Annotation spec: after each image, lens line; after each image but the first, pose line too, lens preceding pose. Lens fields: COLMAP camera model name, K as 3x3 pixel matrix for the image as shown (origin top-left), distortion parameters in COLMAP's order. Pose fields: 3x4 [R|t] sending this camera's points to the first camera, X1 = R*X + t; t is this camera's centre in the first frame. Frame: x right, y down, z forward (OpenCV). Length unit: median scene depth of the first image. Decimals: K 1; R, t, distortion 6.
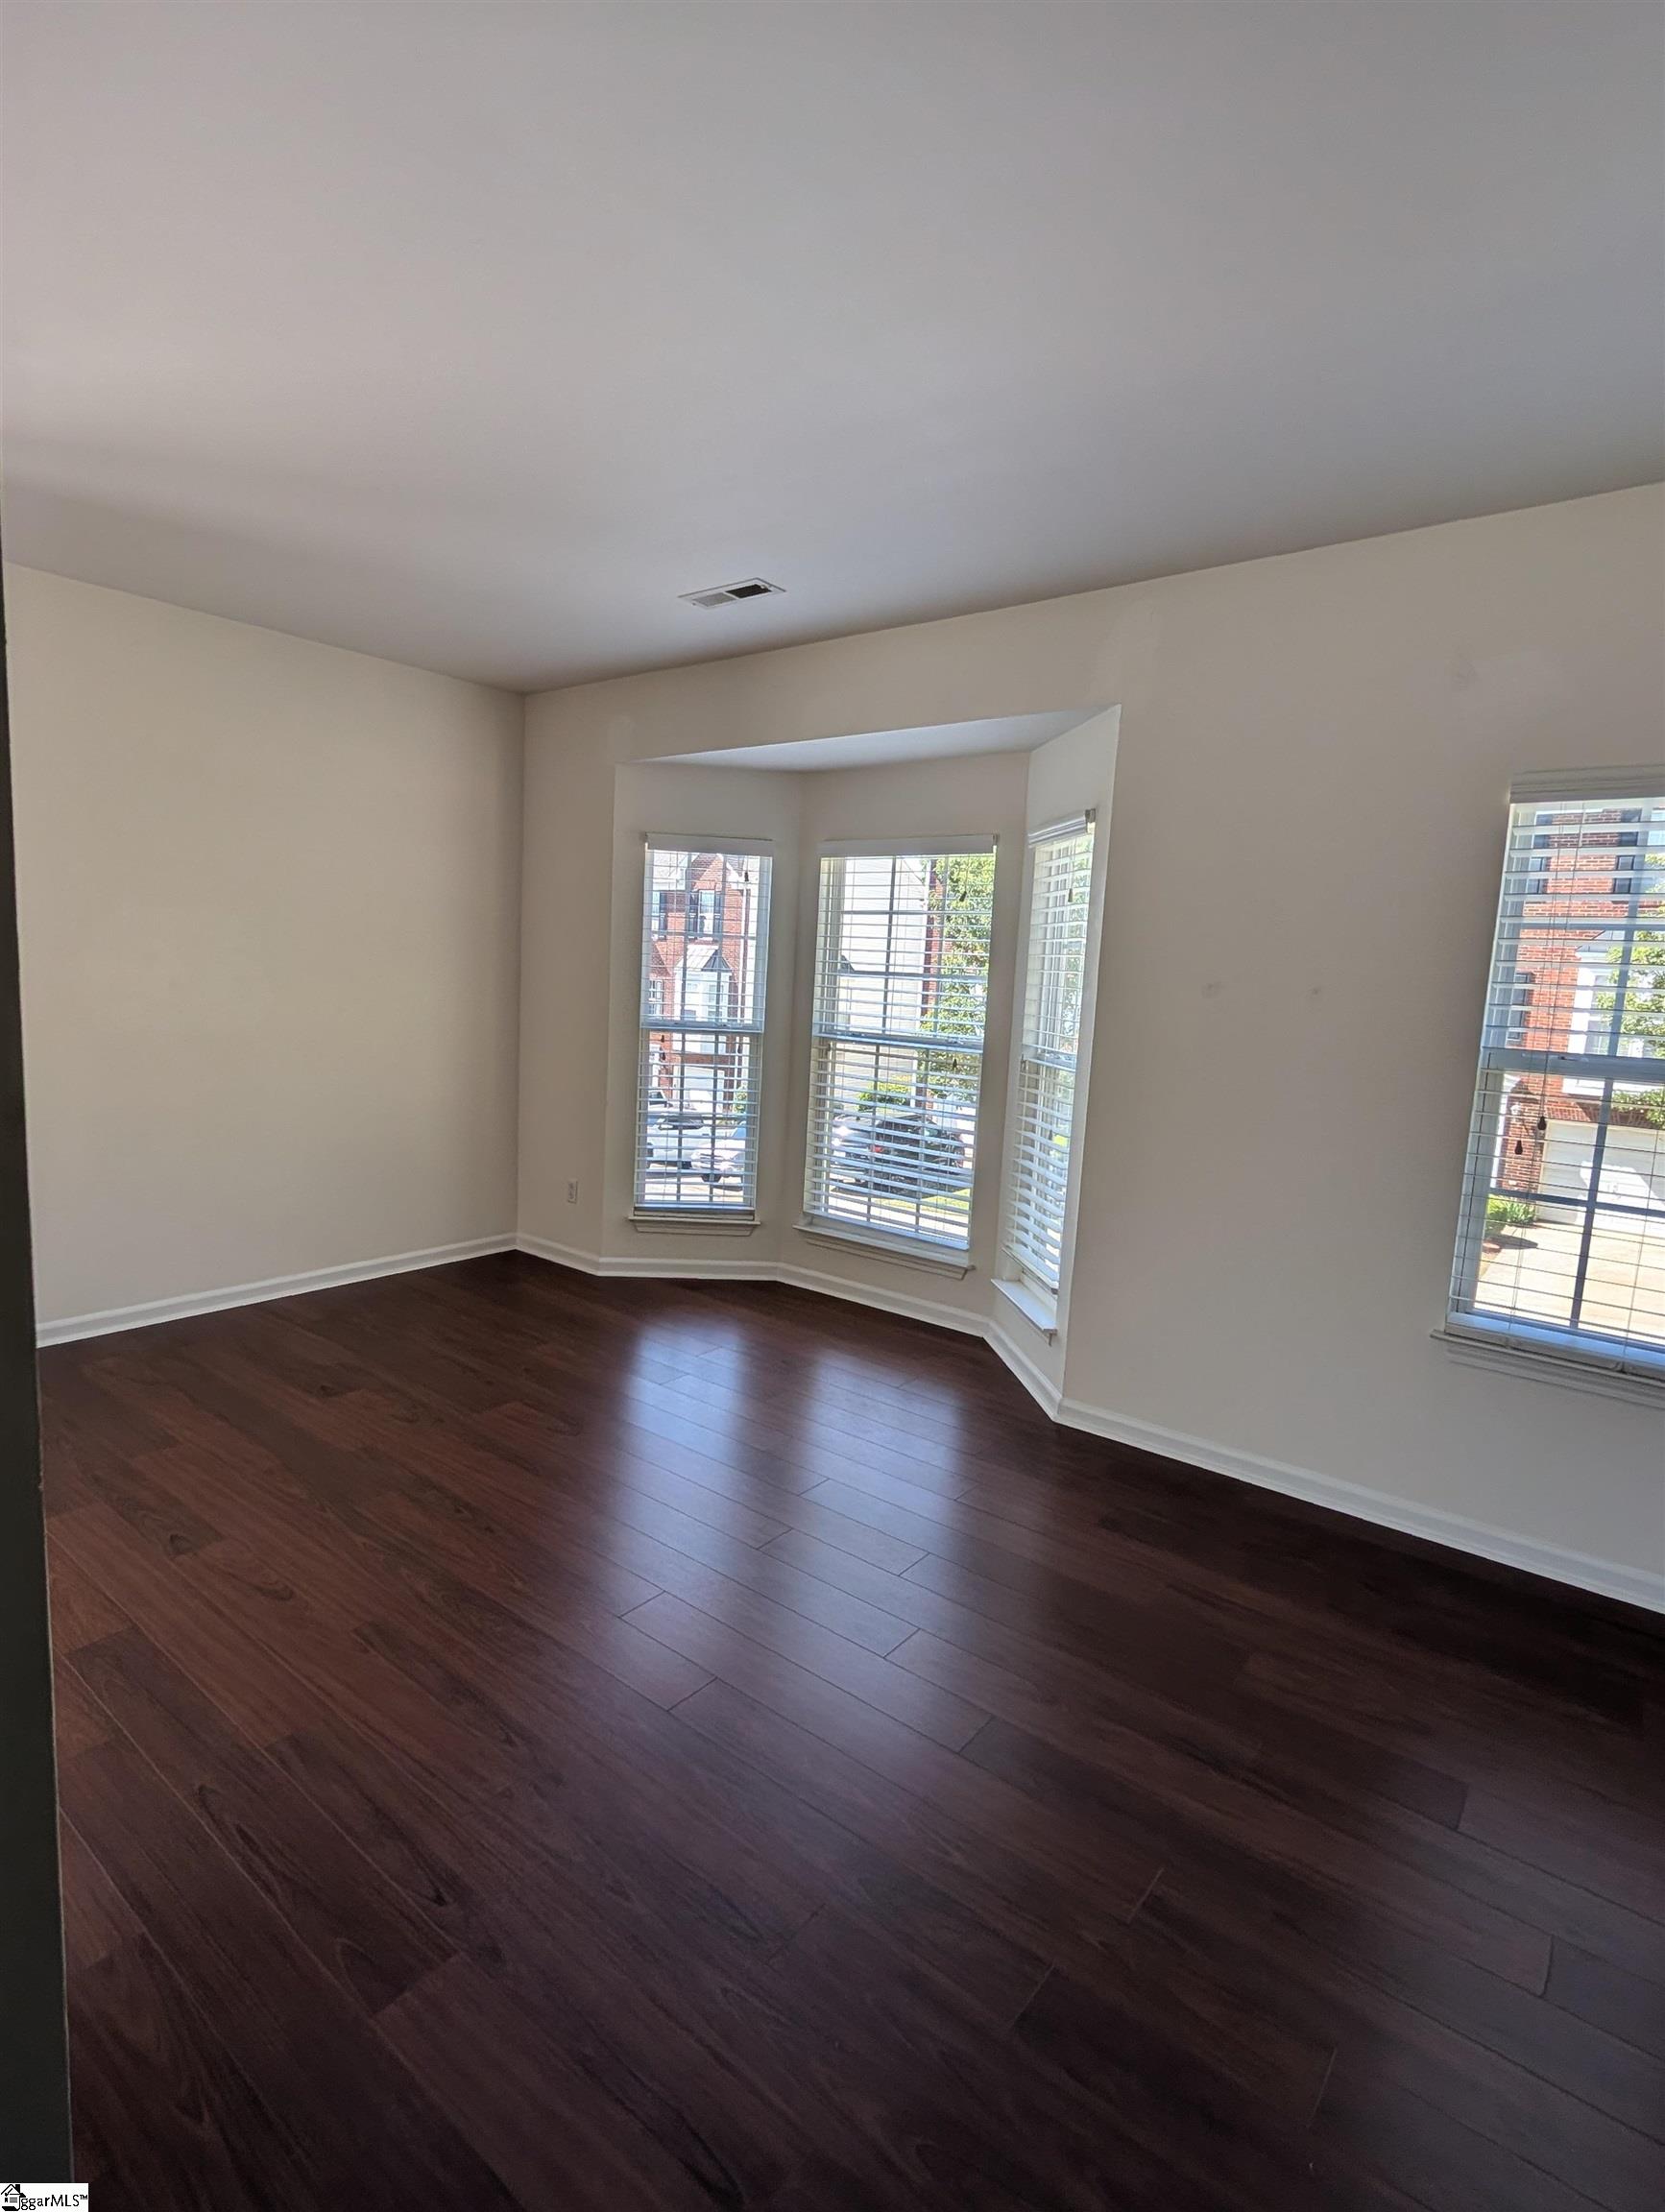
lens RADIAL K [[1112.8, 0, 742.9], [0, 1112.8, 1108.9], [0, 0, 1]] dist [0.003237, 0.001443]
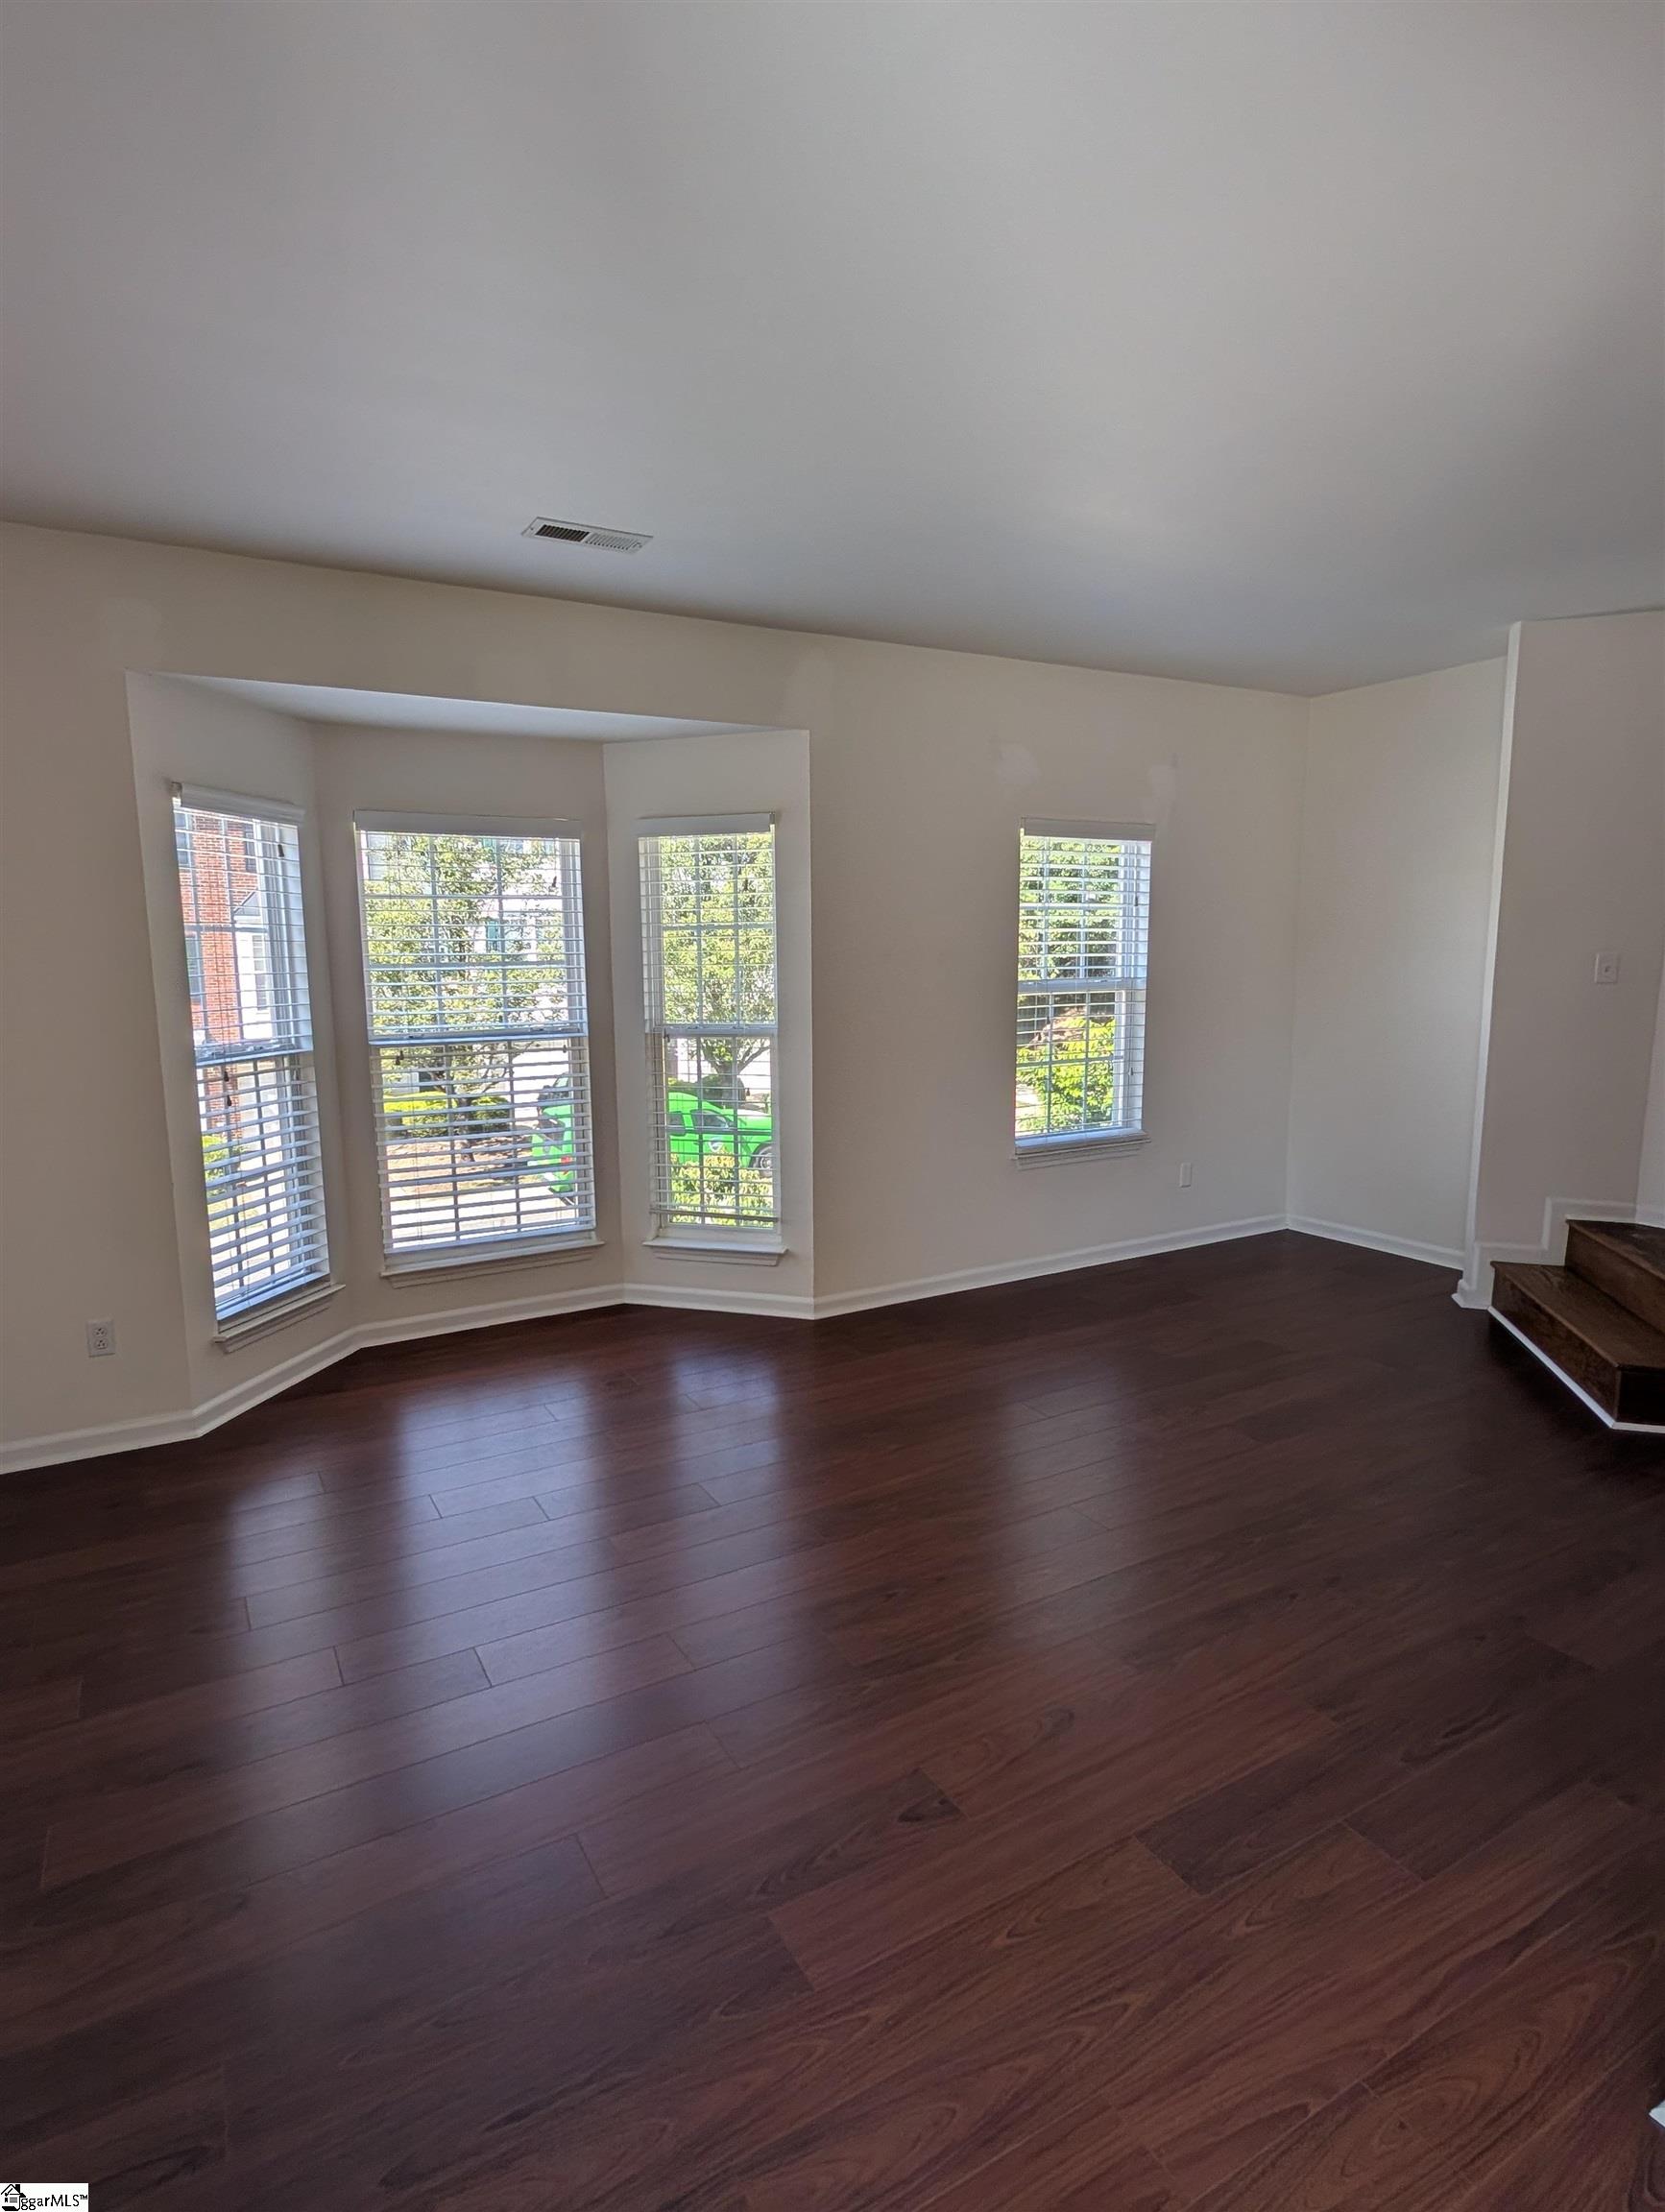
lens RADIAL K [[1112.8, 0, 742.9], [0, 1112.8, 1108.9], [0, 0, 1]] dist [0.003237, 0.001443]
pose [[0.372399, -0.181437, 0.910165, -0.617525], [0.149671, 0.979608, 0.134042, -0.090973], [-0.915924, 0.086308, 0.391961, 0.435376]]
